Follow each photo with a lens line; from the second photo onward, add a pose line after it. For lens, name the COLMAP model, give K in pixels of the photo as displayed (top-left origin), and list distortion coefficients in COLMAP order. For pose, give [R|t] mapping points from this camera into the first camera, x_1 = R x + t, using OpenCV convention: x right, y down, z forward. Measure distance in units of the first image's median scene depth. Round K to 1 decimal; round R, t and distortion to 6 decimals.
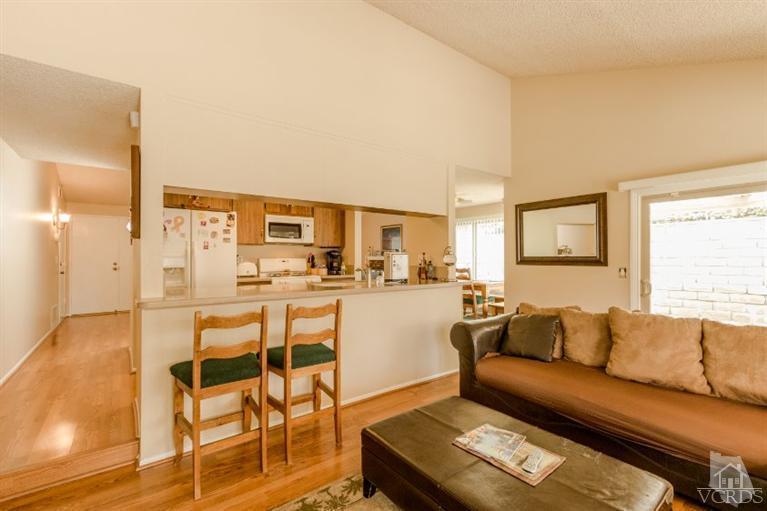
lens RADIAL K [[350.5, 0, 379.6], [0, 350.5, 255.7], [0, 0, 1]] dist [-0.002348, -0.002425]
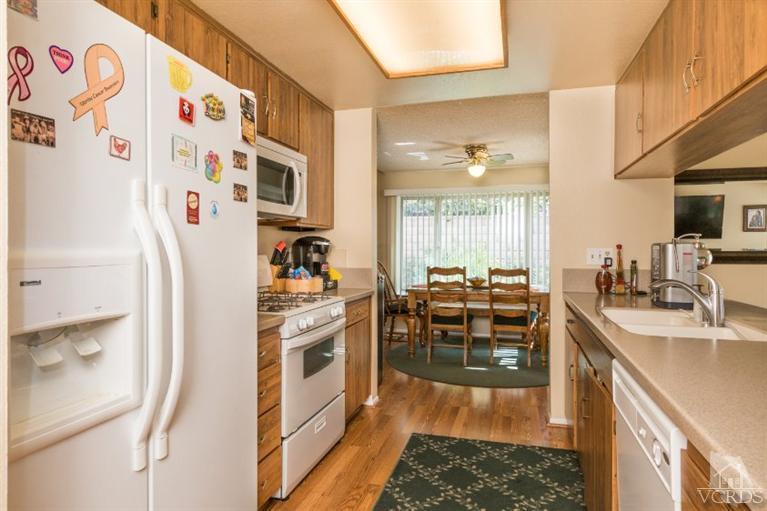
lens RADIAL K [[458.2, 0, 388.5], [0, 458.2, 253.2], [0, 0, 1]] dist [-0.004619, -0.004758]
pose [[0.789723, -0.006176, 0.613432, -0.574250], [-0.006212, 0.999818, 0.018064, -0.006055], [-0.613432, -0.018076, 0.789541, 0.675302]]
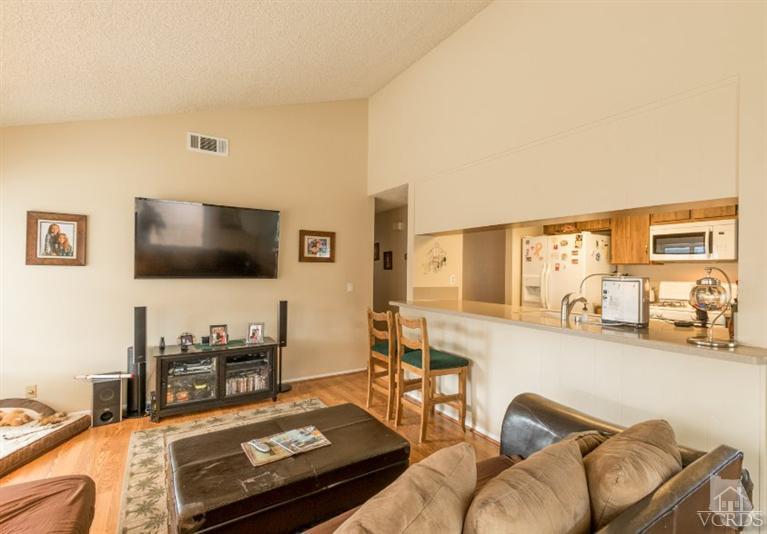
lens RADIAL K [[372.7, 0, 405.6], [0, 372.7, 269.7], [0, 0, 1]] dist [0.000448, -0.001039]
pose [[-0.048303, -0.001269, -0.998832, 0.652331], [-0.005796, 0.999983, -0.000990, -0.018200], [0.998816, 0.005742, -0.048310, 0.588420]]
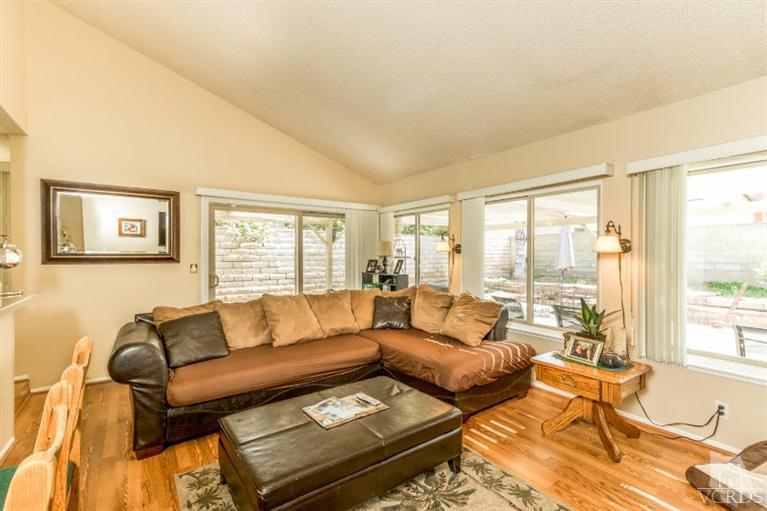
lens RADIAL K [[350.5, 0, 390.4], [0, 350.5, 255.4], [0, 0, 1]] dist [-0.002348, -0.002425]
pose [[0.005227, -0.002433, 0.999983, -0.357365], [-0.005976, 0.999979, 0.002465, 0.001118], [-0.999968, -0.005989, 0.005212, 0.335509]]
